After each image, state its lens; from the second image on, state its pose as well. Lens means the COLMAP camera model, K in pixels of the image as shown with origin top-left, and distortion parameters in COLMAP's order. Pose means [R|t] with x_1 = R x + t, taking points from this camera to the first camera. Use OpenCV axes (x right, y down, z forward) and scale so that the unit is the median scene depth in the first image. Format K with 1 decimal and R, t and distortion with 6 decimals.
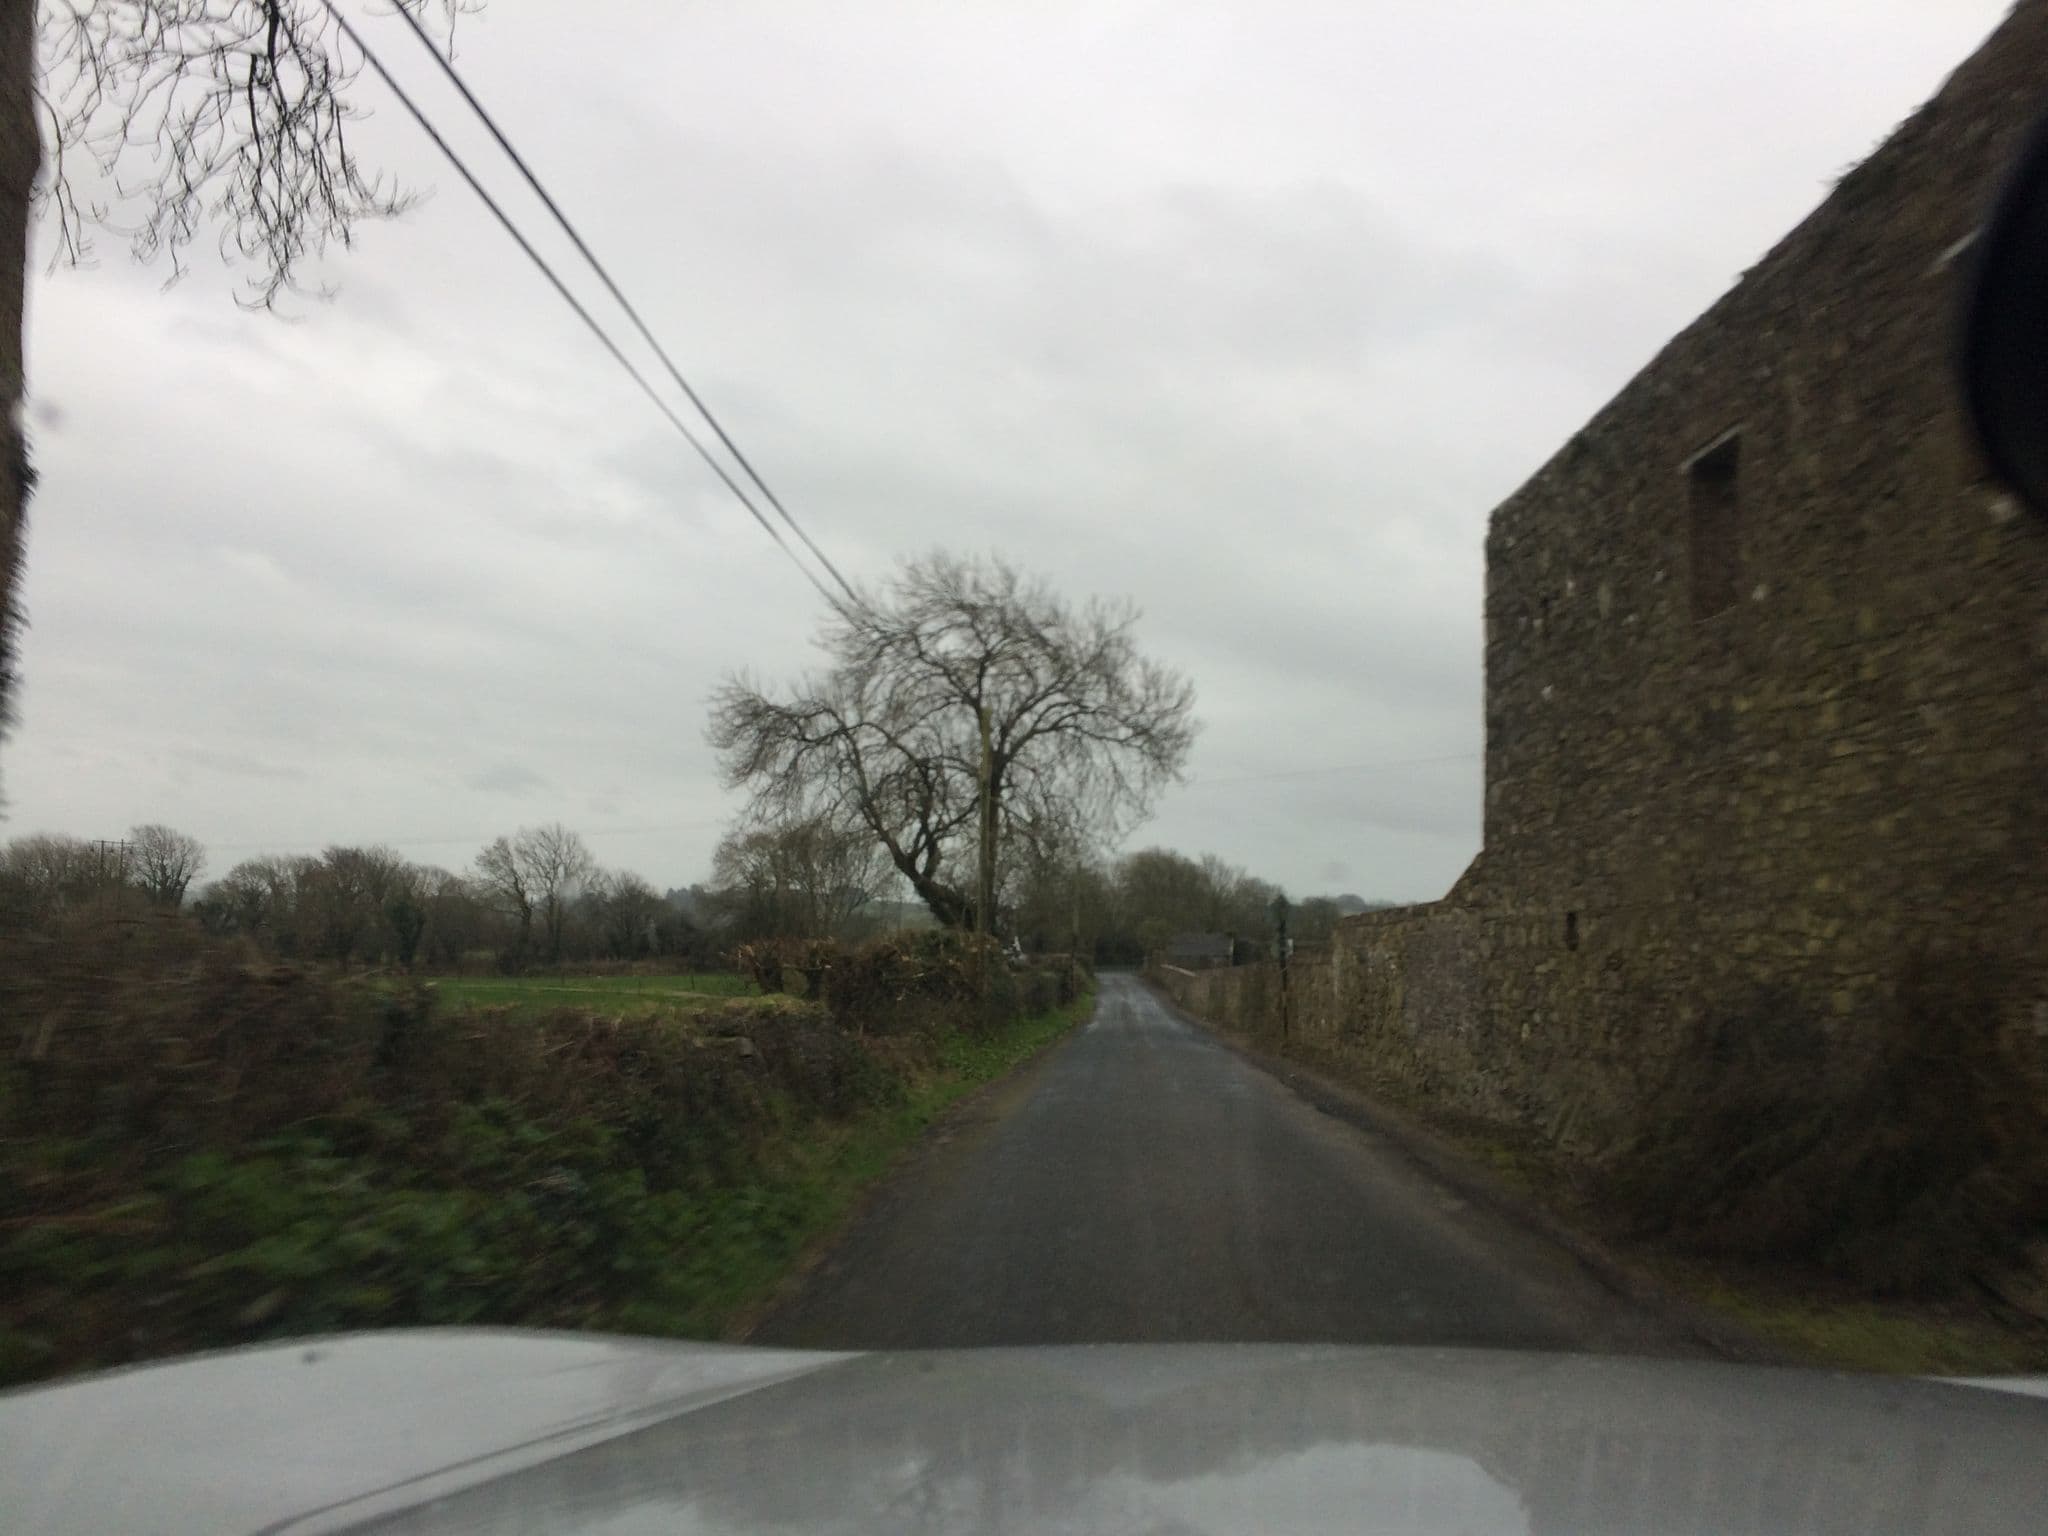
lens RADIAL K [[1526.4, 0, 1020.3], [0, 1526.4, 781.6], [0, 0, 1]] dist [-0.046570, -0.010270]
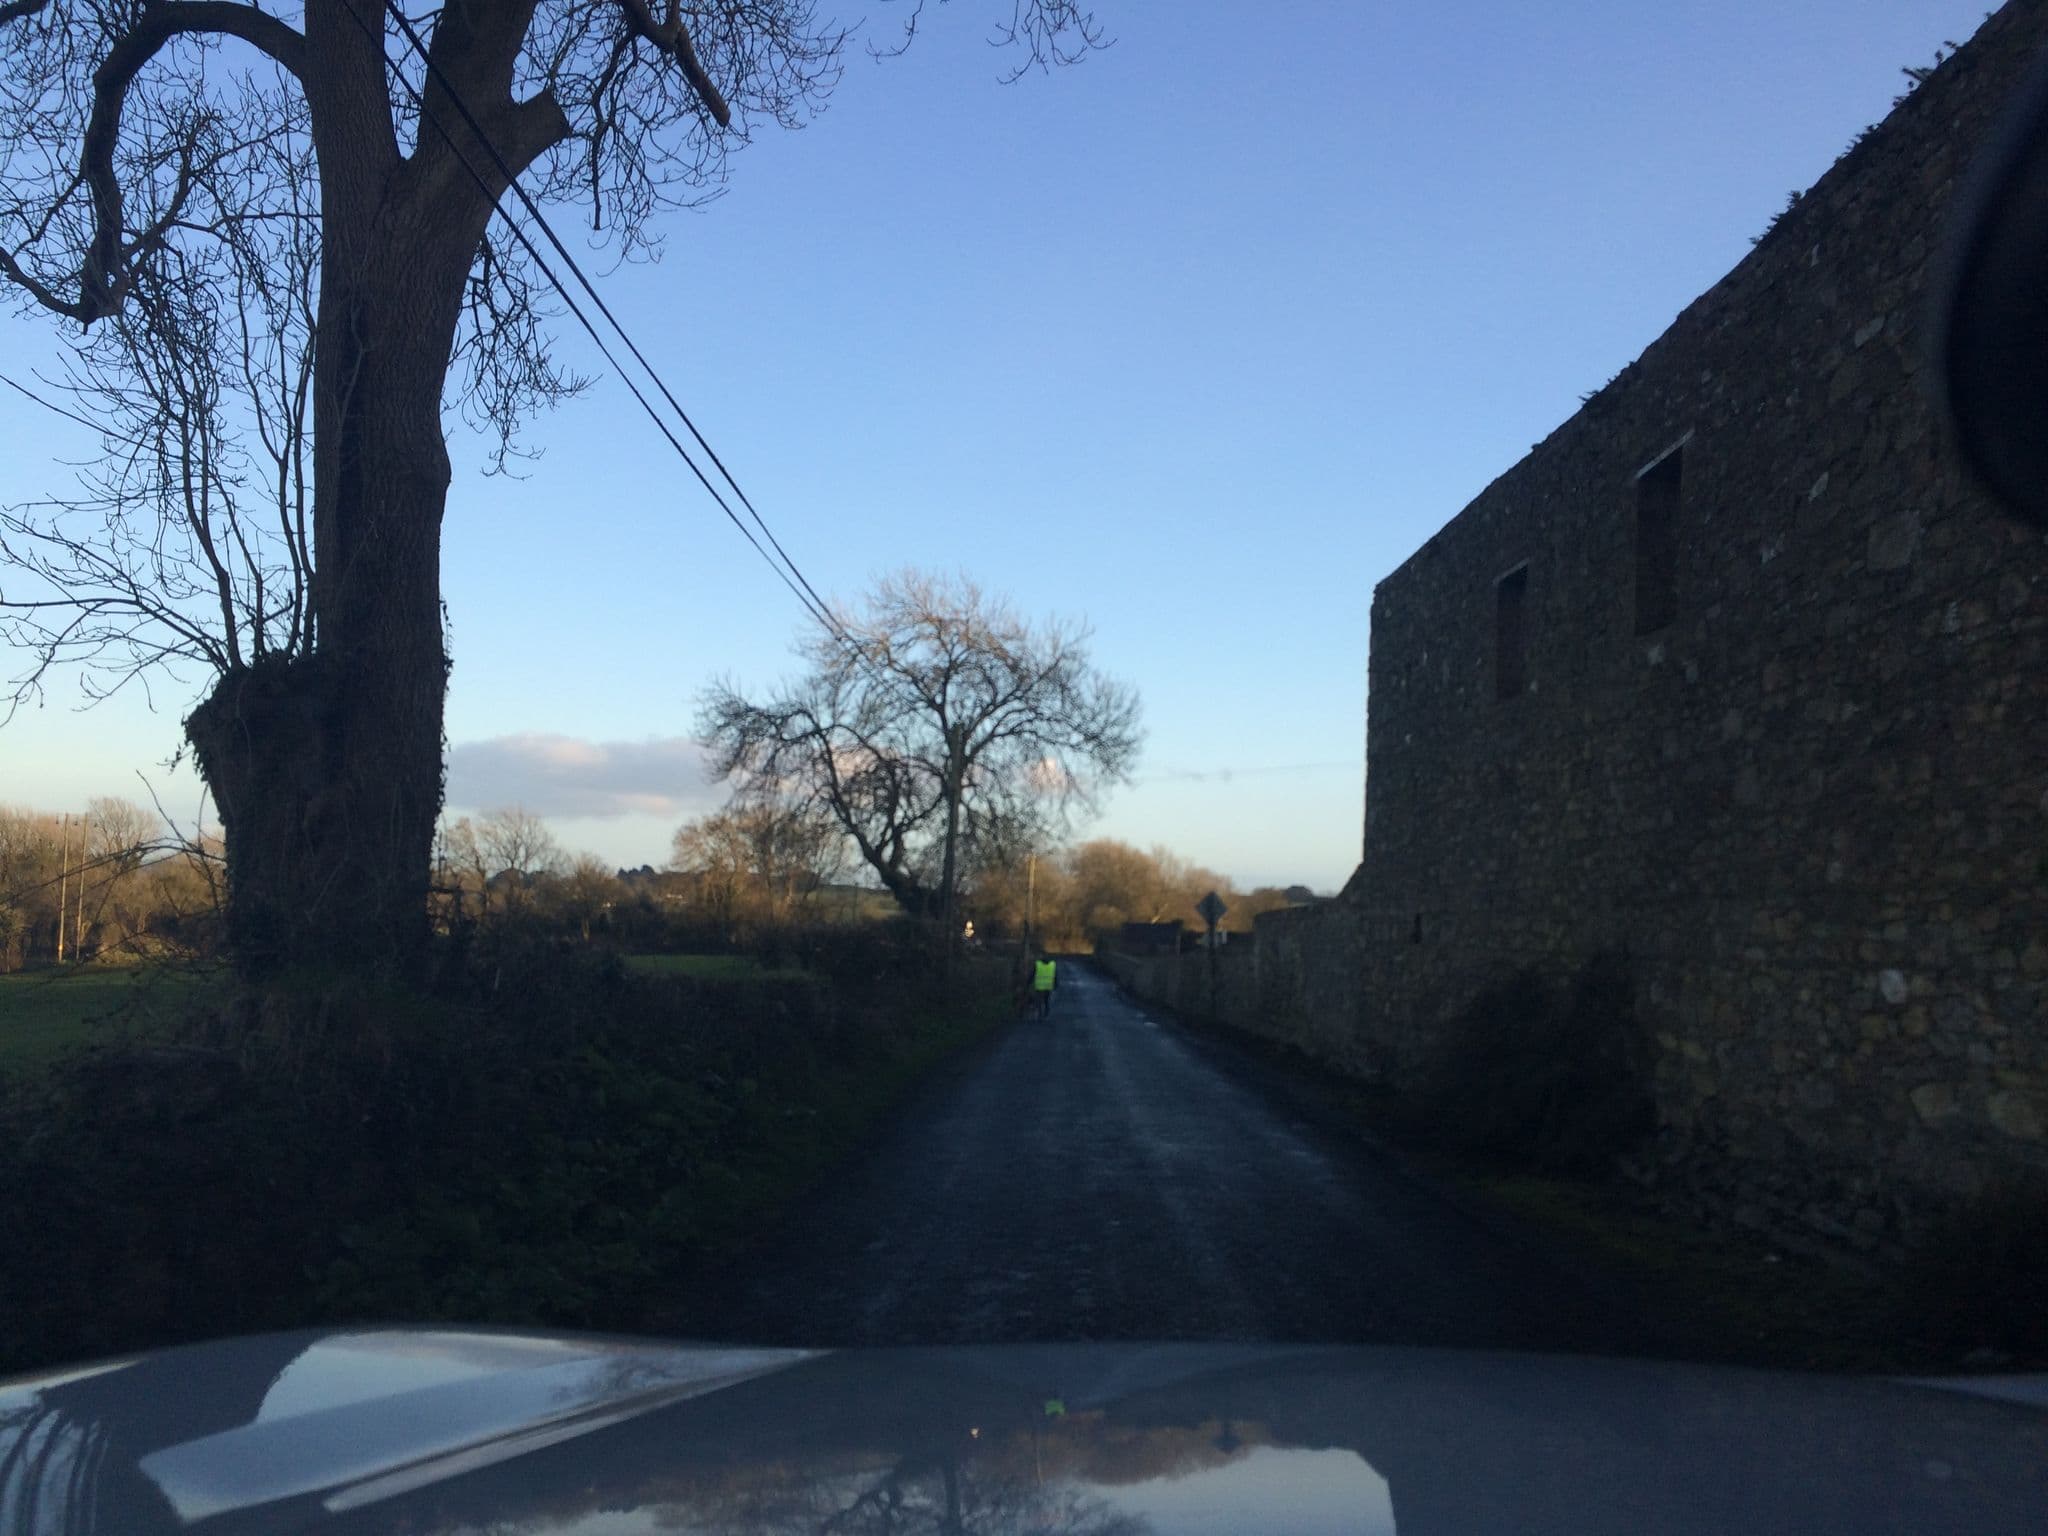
lens RADIAL K [[1526.4, 0, 1026.4], [0, 1526.4, 755.2], [0, 0, 1]] dist [-0.046570, -0.010270]
pose [[0.999258, 0.018476, 0.033787, -0.007596], [-0.018201, 0.999799, -0.008433, -0.018207], [-0.033936, 0.007812, 0.999393, -0.158798]]
